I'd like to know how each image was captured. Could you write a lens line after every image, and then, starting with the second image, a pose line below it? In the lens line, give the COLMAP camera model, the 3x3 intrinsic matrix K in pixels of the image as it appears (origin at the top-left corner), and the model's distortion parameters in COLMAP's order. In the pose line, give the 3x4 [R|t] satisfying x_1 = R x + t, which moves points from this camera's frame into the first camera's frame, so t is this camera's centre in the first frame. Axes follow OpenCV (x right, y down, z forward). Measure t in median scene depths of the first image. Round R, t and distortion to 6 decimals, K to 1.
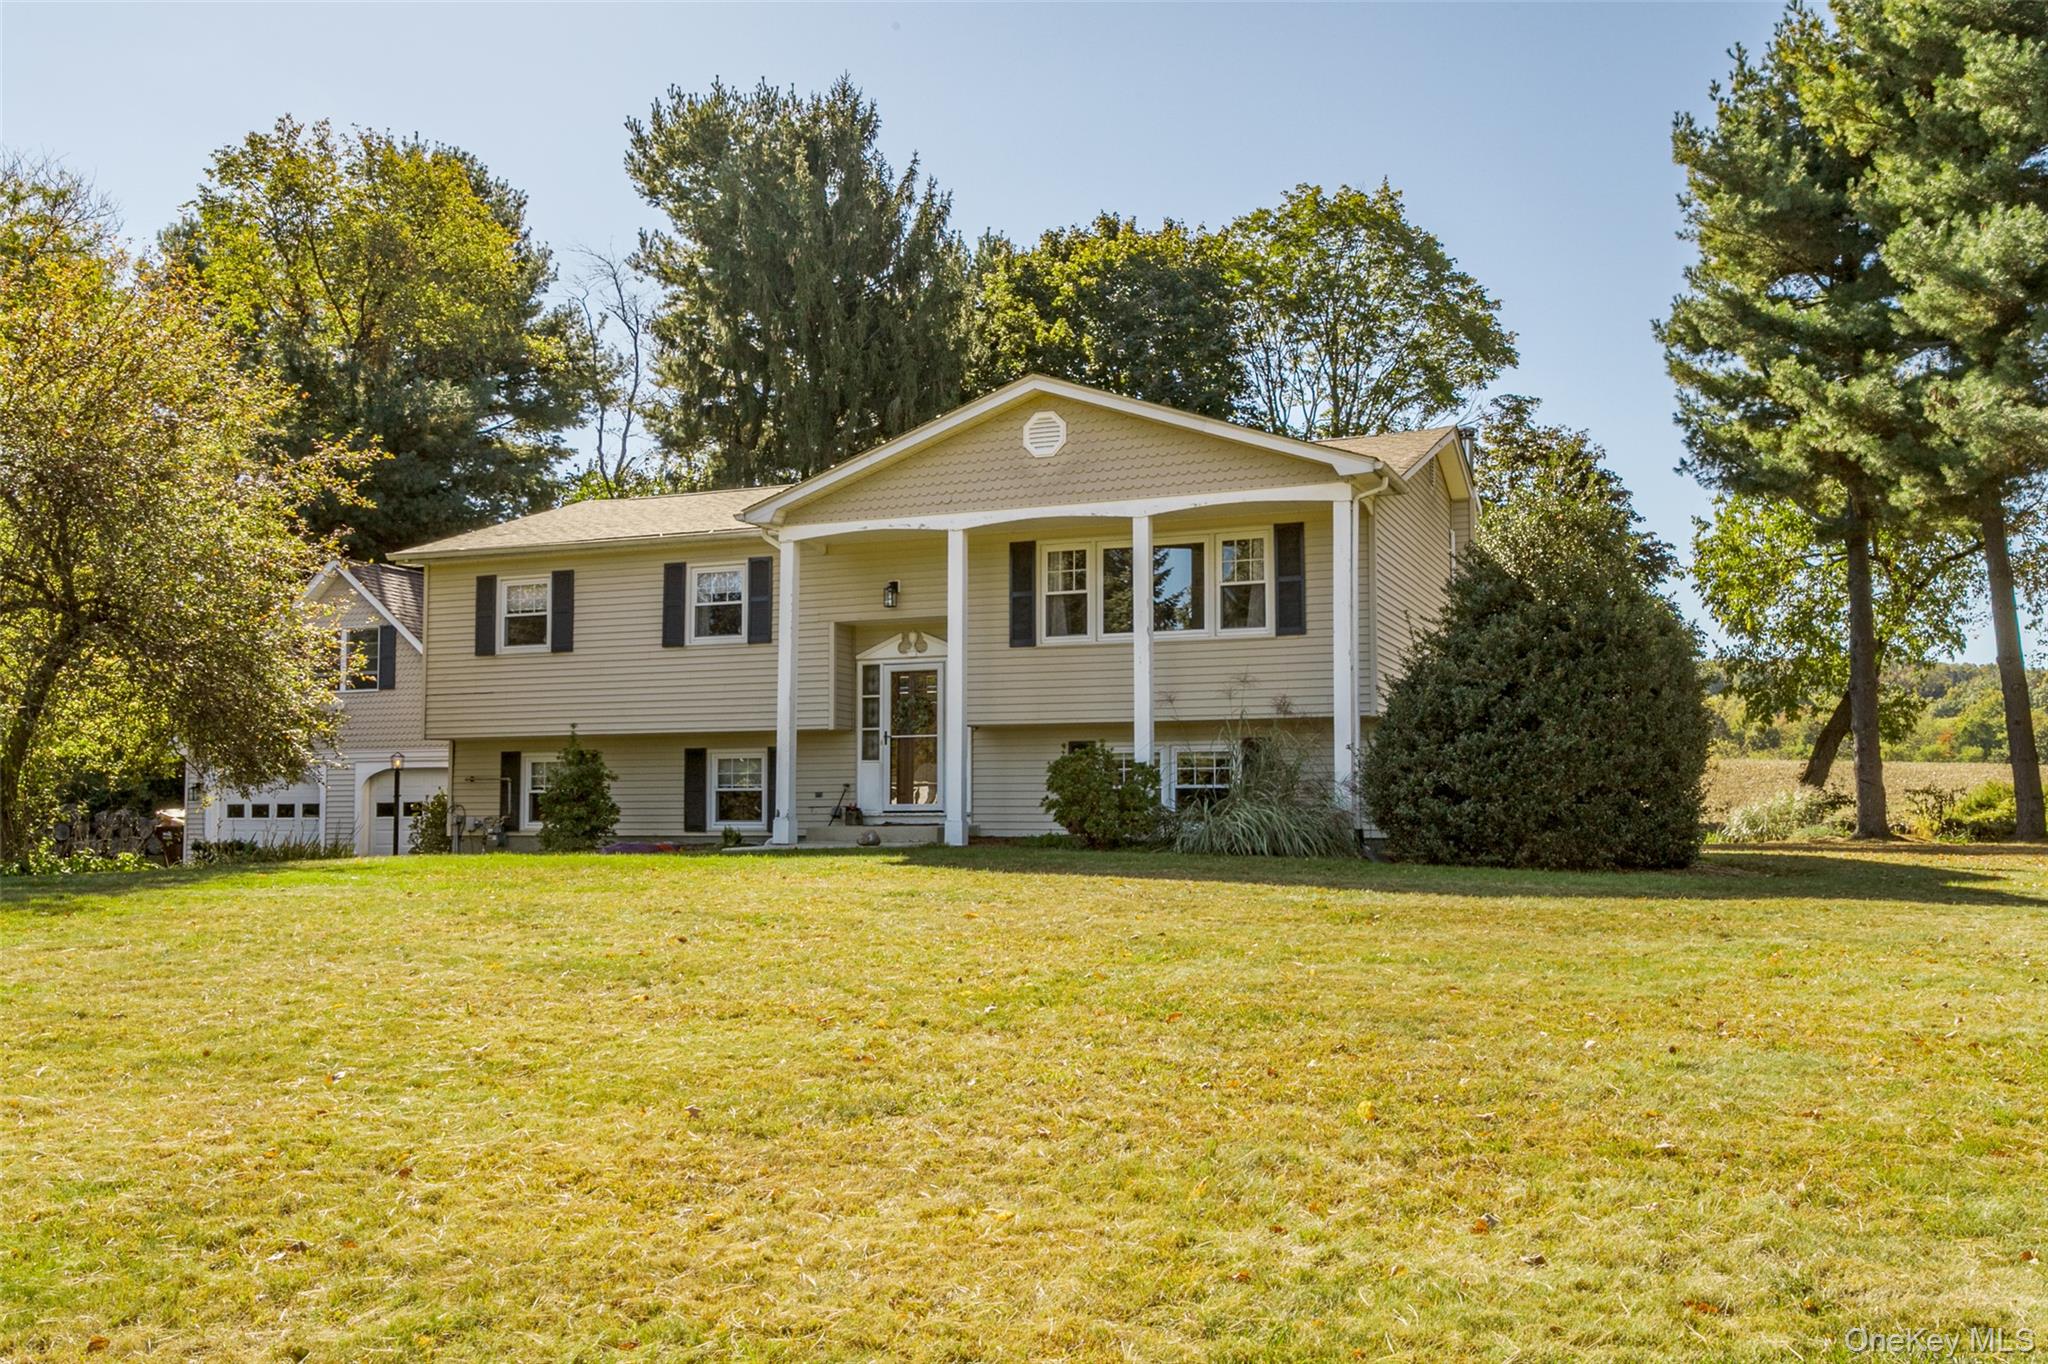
lens RADIAL K [[1744.7, 0, 1024.4], [0, 1744.7, 702.8], [0, 0, 1]] dist [0.015561, 0.002112]
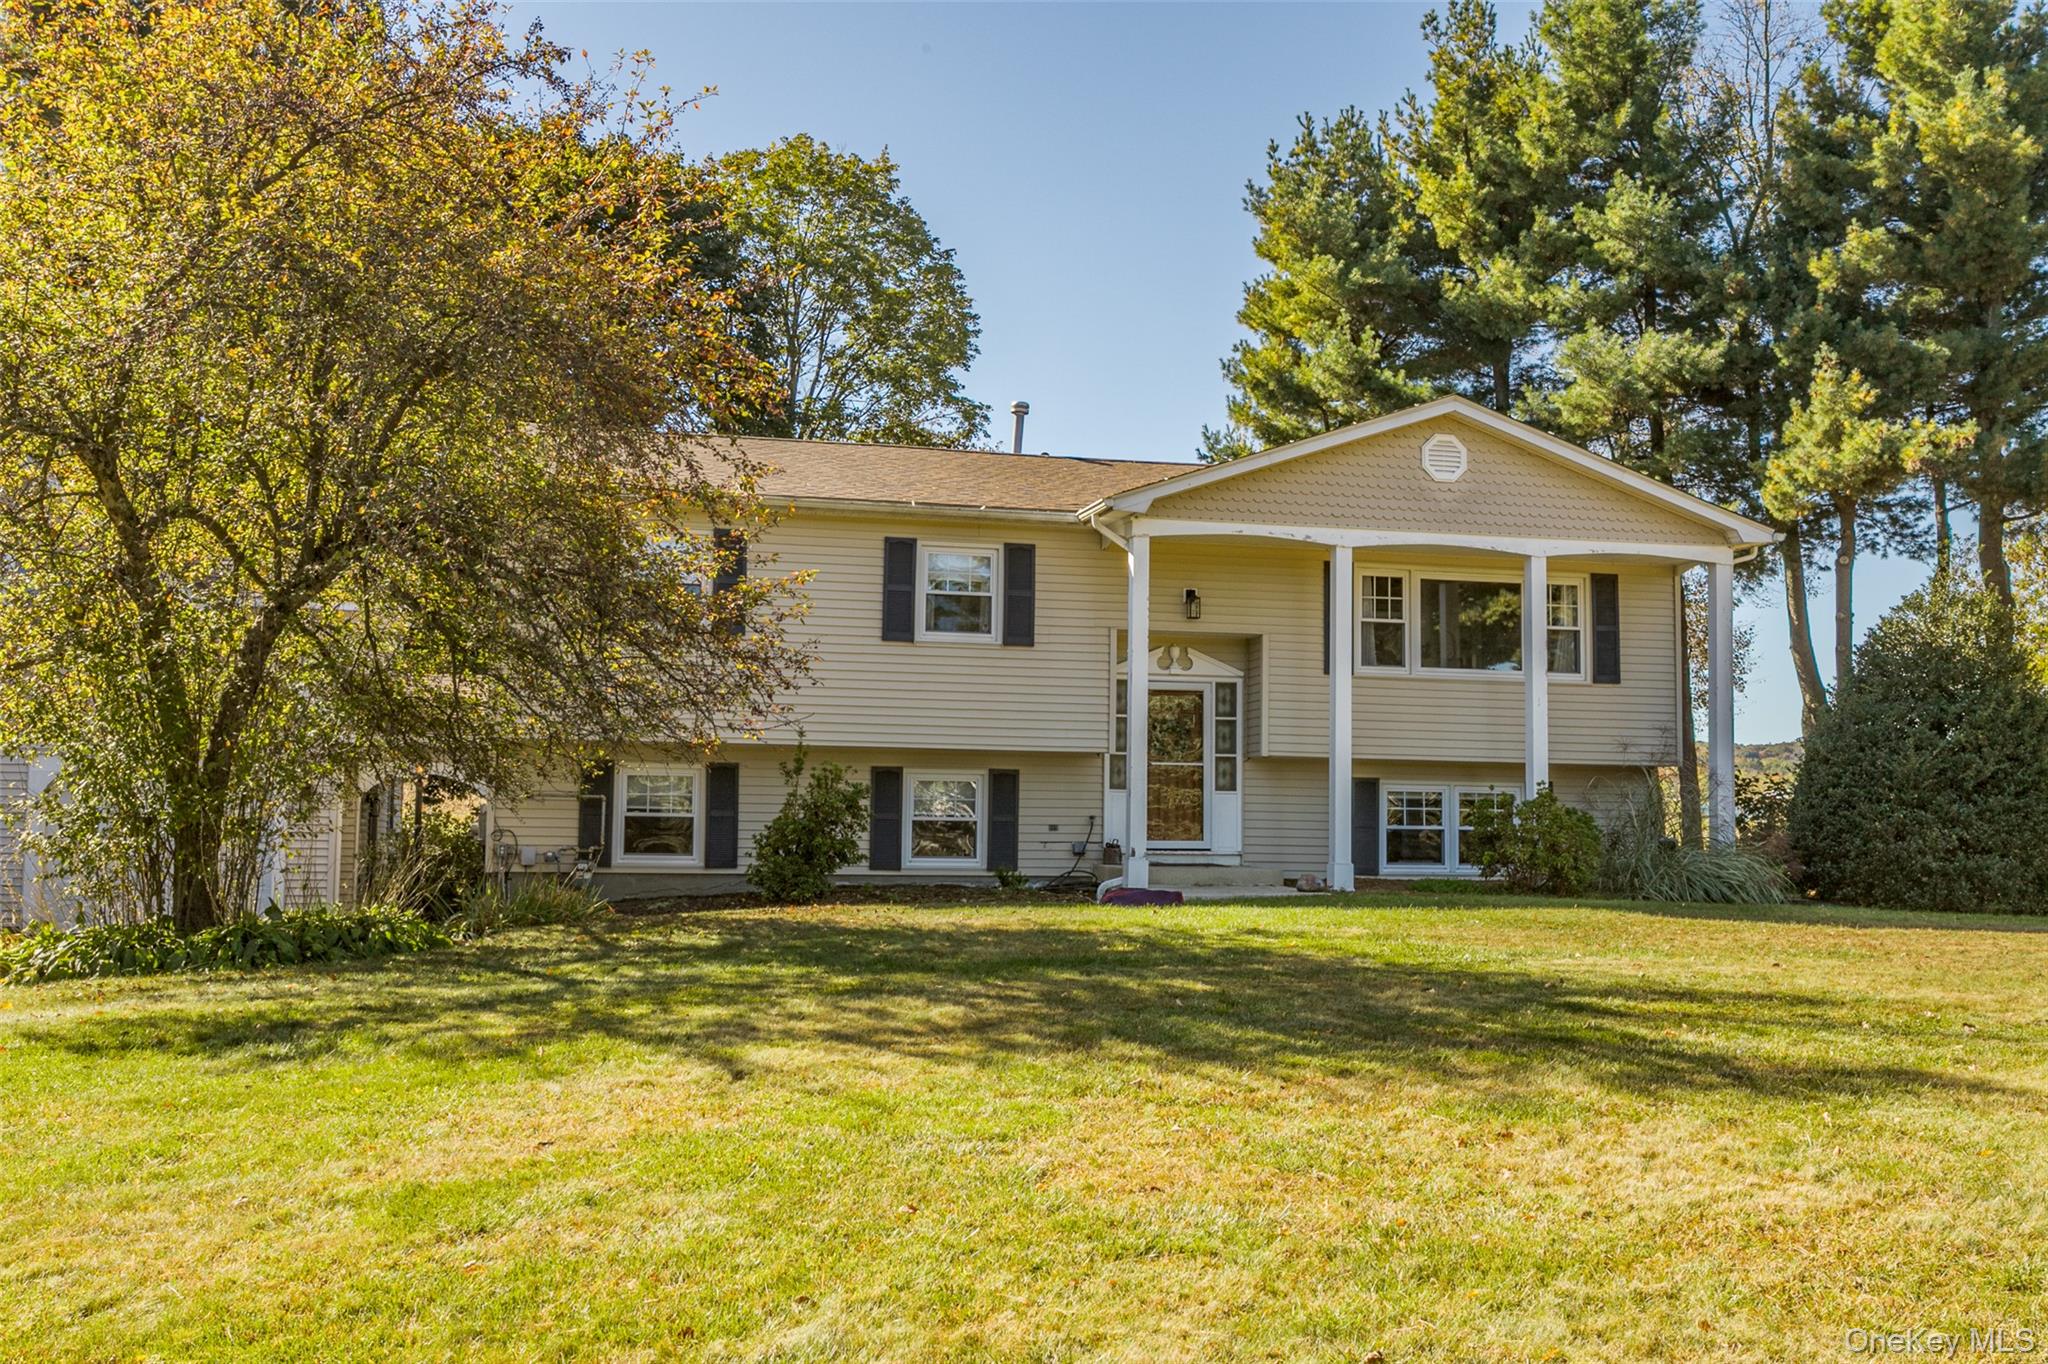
lens RADIAL K [[2044.0, 0, 1024.4], [0, 2044.0, 664.6], [0, 0, 1]] dist [0.009633, 0.000000]
pose [[0.803413, 0.064948, 0.591869, -0.765205], [-0.052247, 0.997889, -0.038581, 0.013195], [-0.593125, 0.000073, 0.805110, 0.217482]]
